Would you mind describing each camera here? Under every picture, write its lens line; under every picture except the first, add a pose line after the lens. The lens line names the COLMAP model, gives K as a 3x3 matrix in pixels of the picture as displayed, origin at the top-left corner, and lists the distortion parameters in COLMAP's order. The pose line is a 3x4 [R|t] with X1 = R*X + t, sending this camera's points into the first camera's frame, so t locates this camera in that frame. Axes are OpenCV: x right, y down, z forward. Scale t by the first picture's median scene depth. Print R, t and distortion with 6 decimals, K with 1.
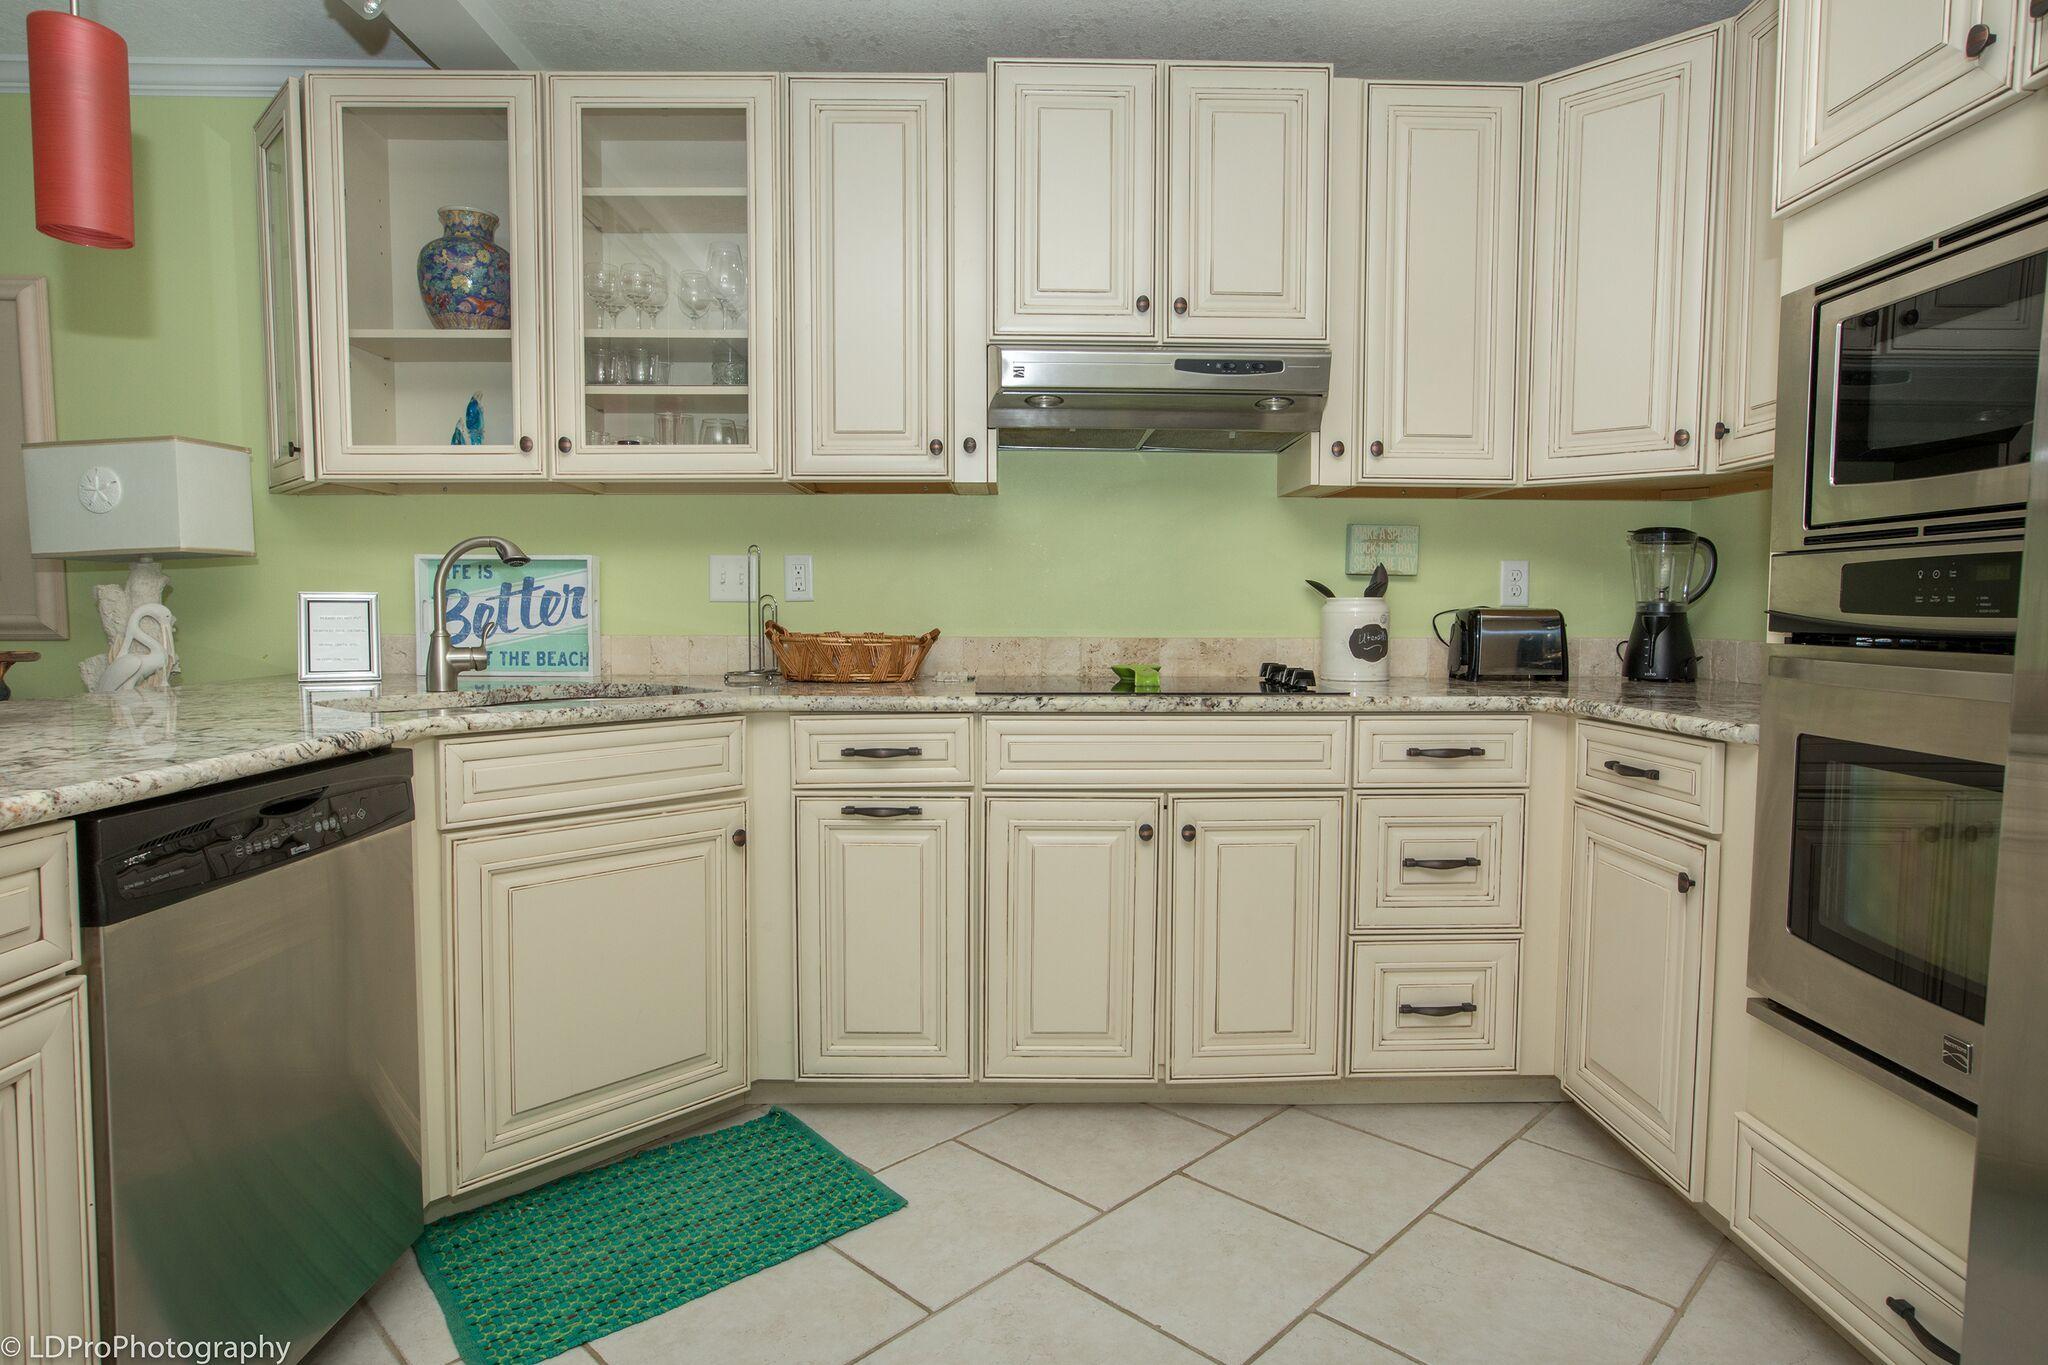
lens RADIAL K [[1178.8, 0, 1024.0], [0, 1178.8, 682.5], [0, 0, 1]] dist [-0.045353, 0.046696]
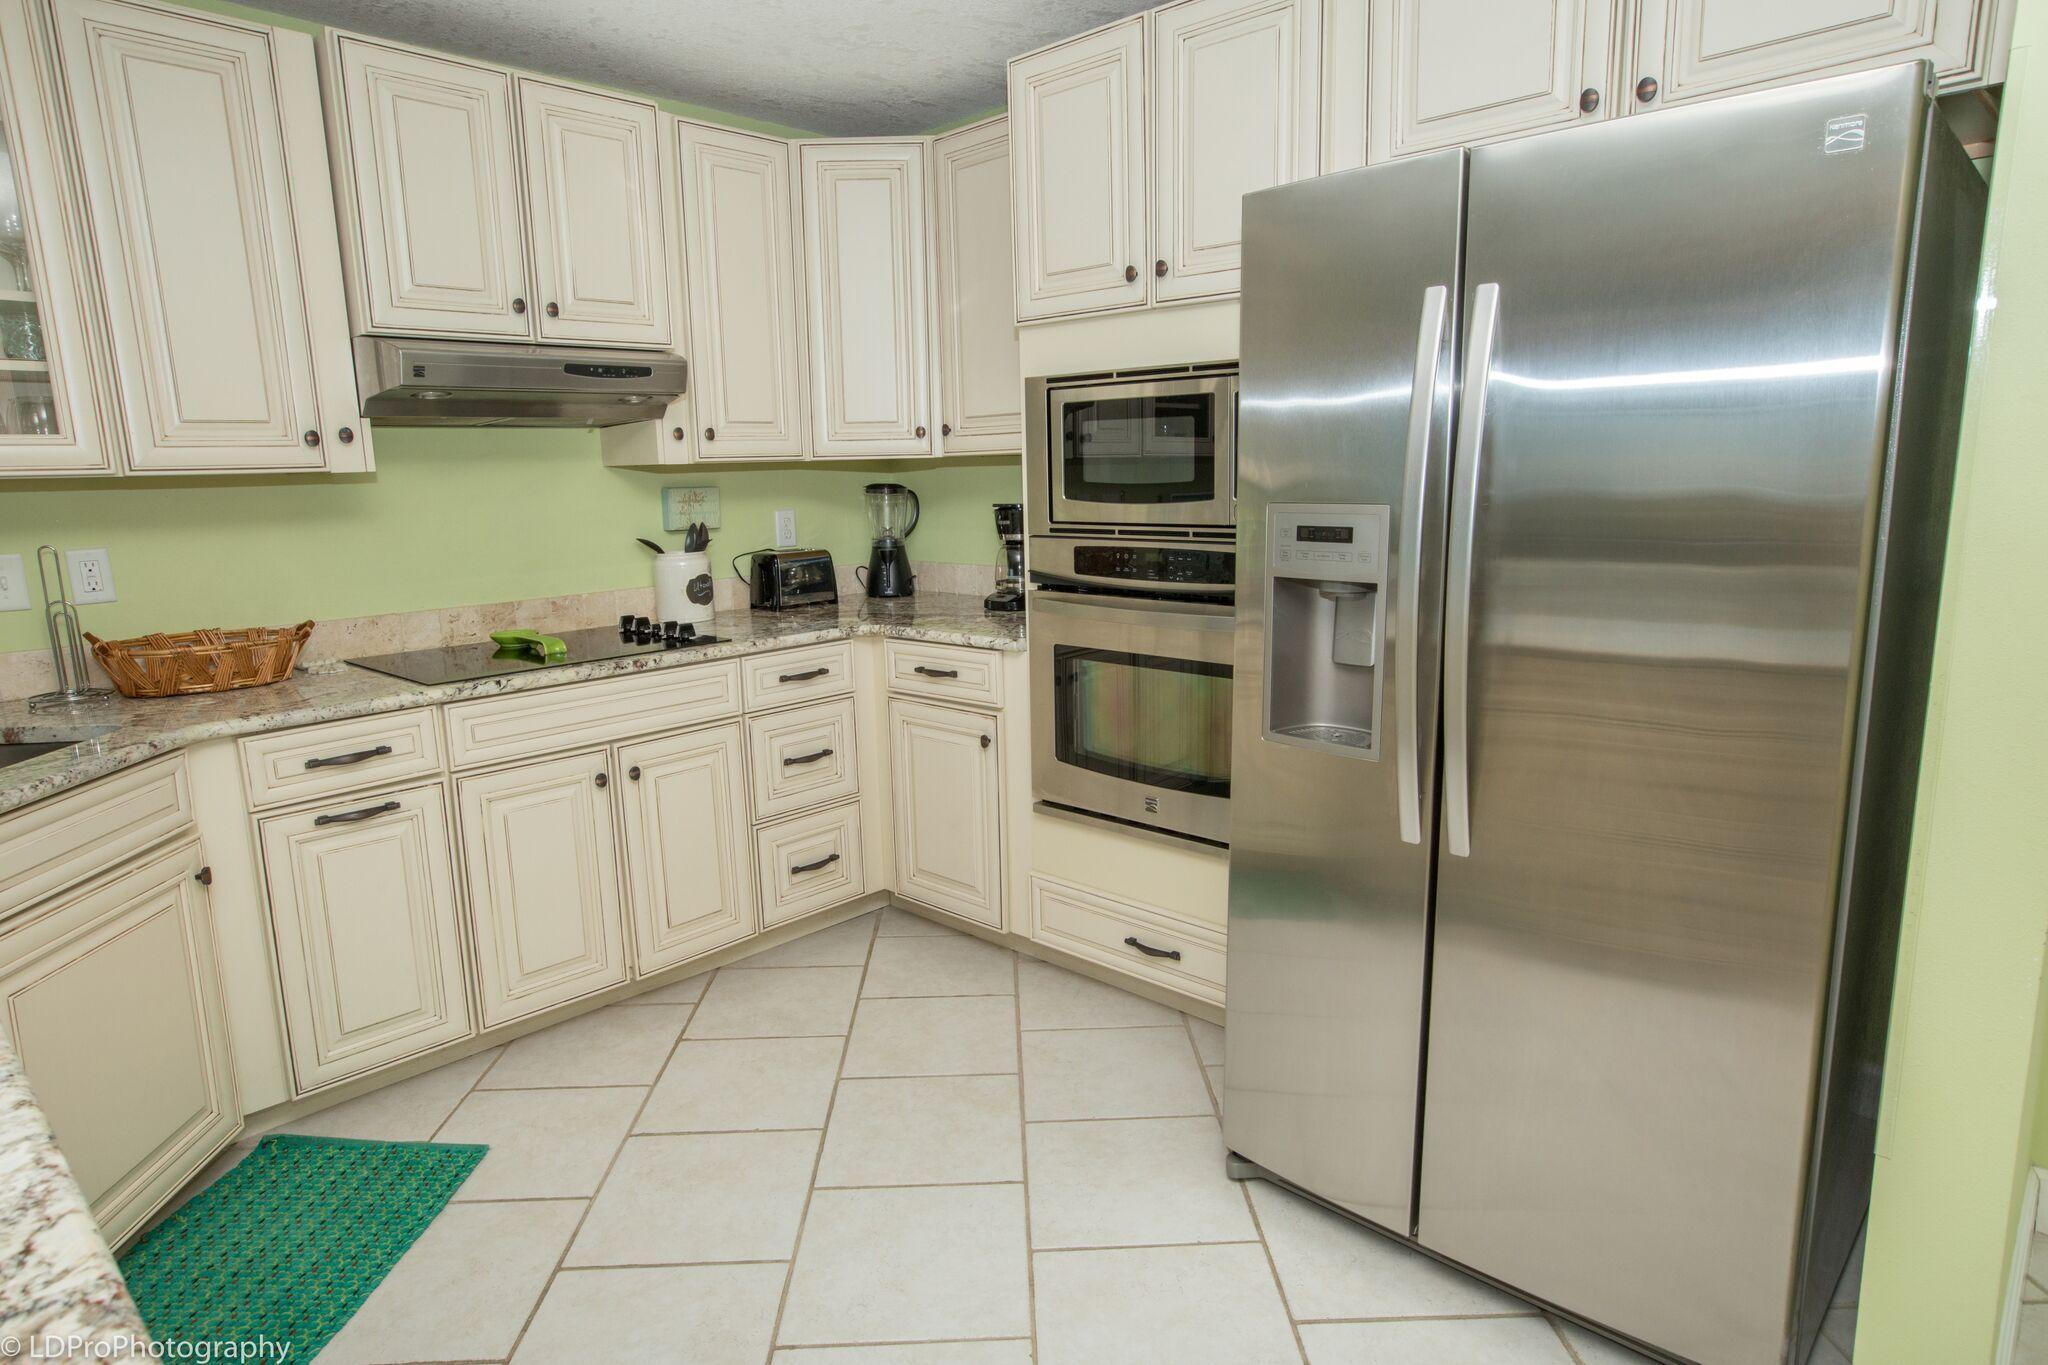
lens RADIAL K [[1280.9, 0, 1044.7], [0, 1280.9, 682.3], [0, 0, 1]] dist [-0.029115, 0.066539]
pose [[0.678167, -0.152453, 0.718921, -0.493467], [0.067587, 0.987039, 0.145555, -0.123752], [-0.731794, -0.050121, 0.679681, -0.183354]]
